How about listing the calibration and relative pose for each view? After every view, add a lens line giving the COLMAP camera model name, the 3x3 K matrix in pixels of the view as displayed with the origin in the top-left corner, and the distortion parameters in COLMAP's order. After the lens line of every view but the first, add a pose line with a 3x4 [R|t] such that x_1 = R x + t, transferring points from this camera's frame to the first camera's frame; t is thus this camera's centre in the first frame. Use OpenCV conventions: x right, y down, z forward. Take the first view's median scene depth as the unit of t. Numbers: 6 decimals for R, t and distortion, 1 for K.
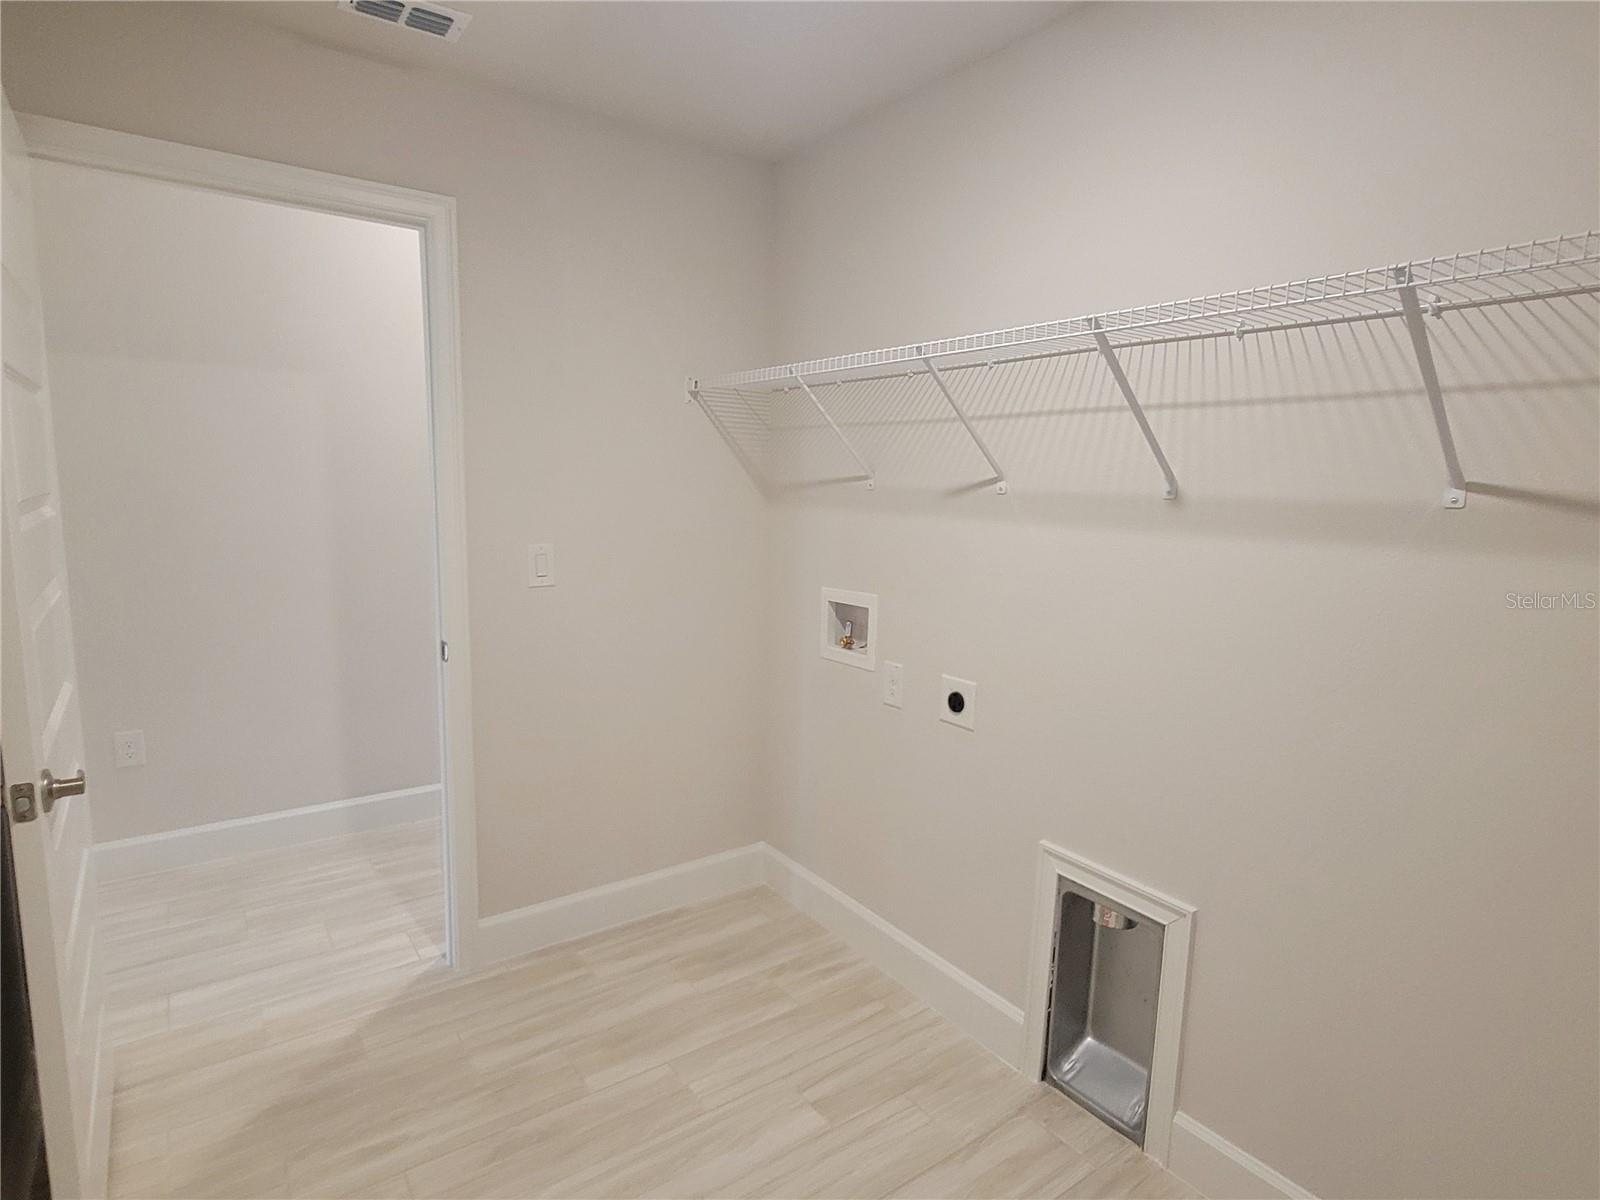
lens RADIAL K [[851.8, 0, 803.8], [0, 851.8, 605.7], [0, 0, 1]] dist [0.005828, 0.000657]
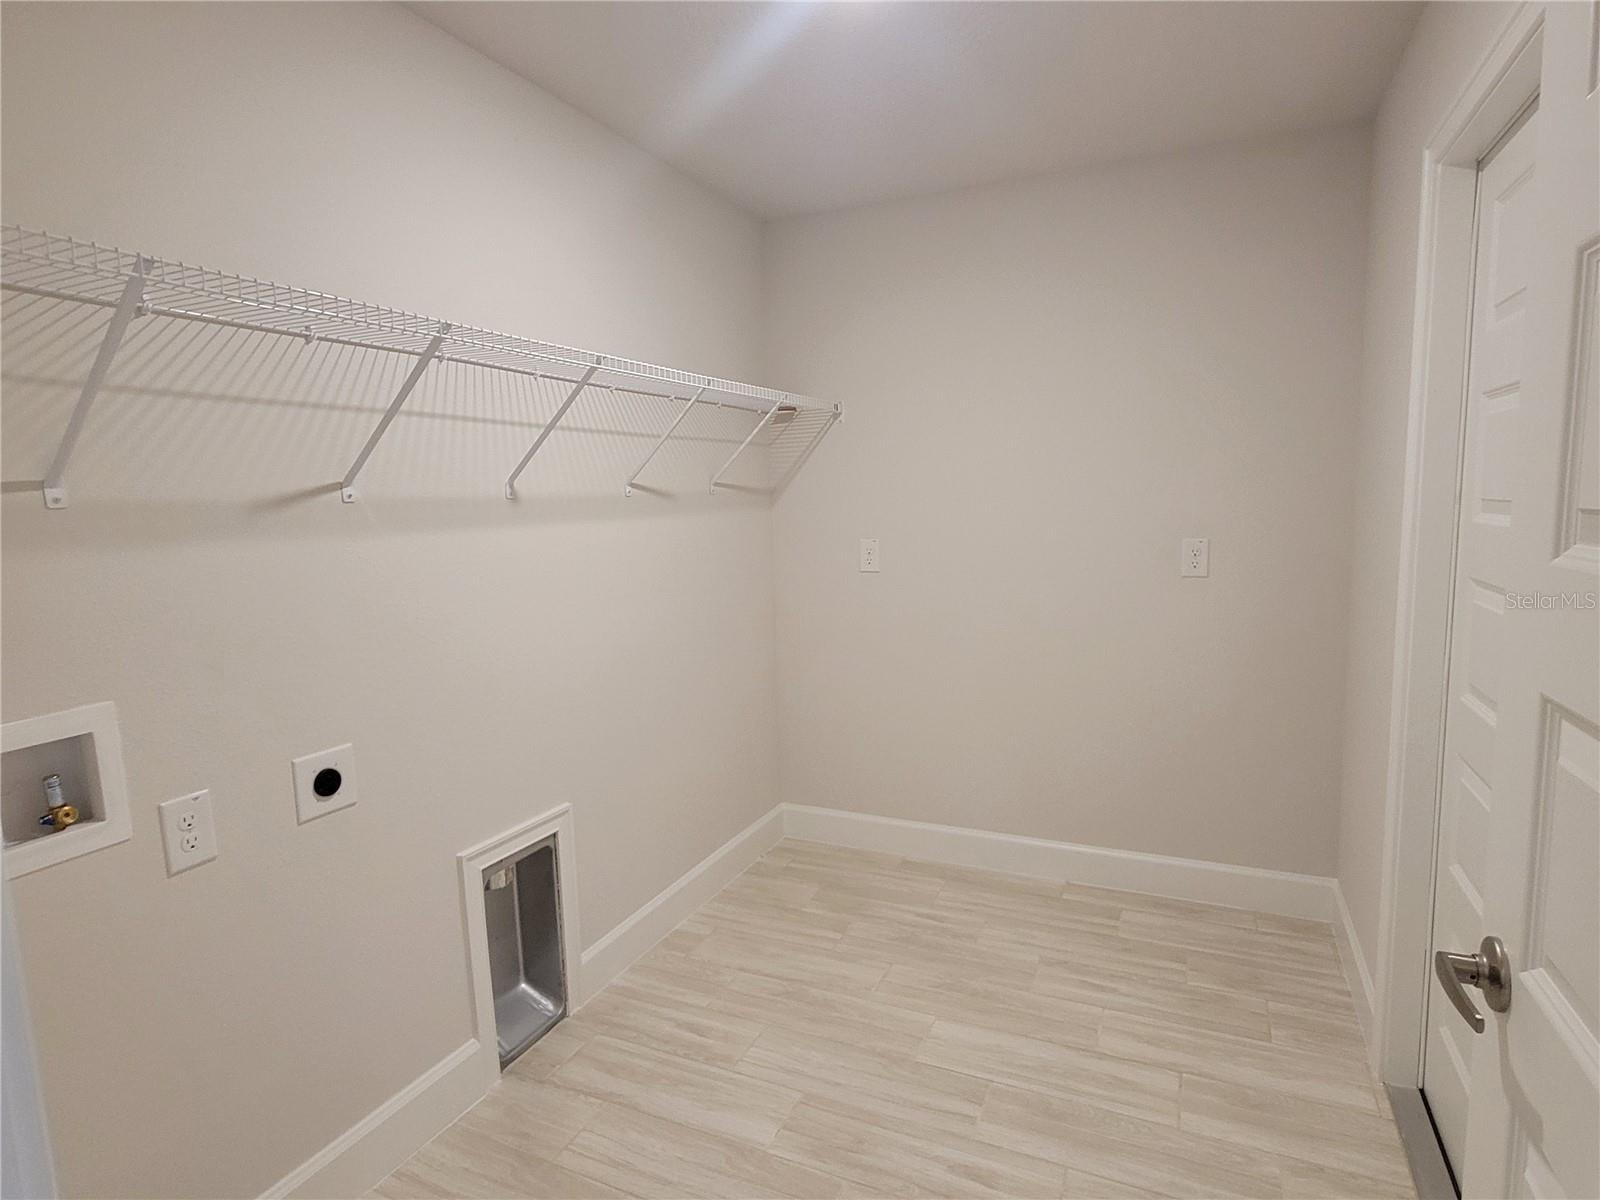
lens RADIAL K [[851.8, 0, 805.4], [0, 851.8, 600.2], [0, 0, 1]] dist [0.005828, 0.000657]
pose [[-0.490947, -0.121663, 0.862652, -0.783309], [0.134408, 0.967767, 0.212981, -0.174323], [-0.860759, 0.220510, -0.458770, 1.137130]]
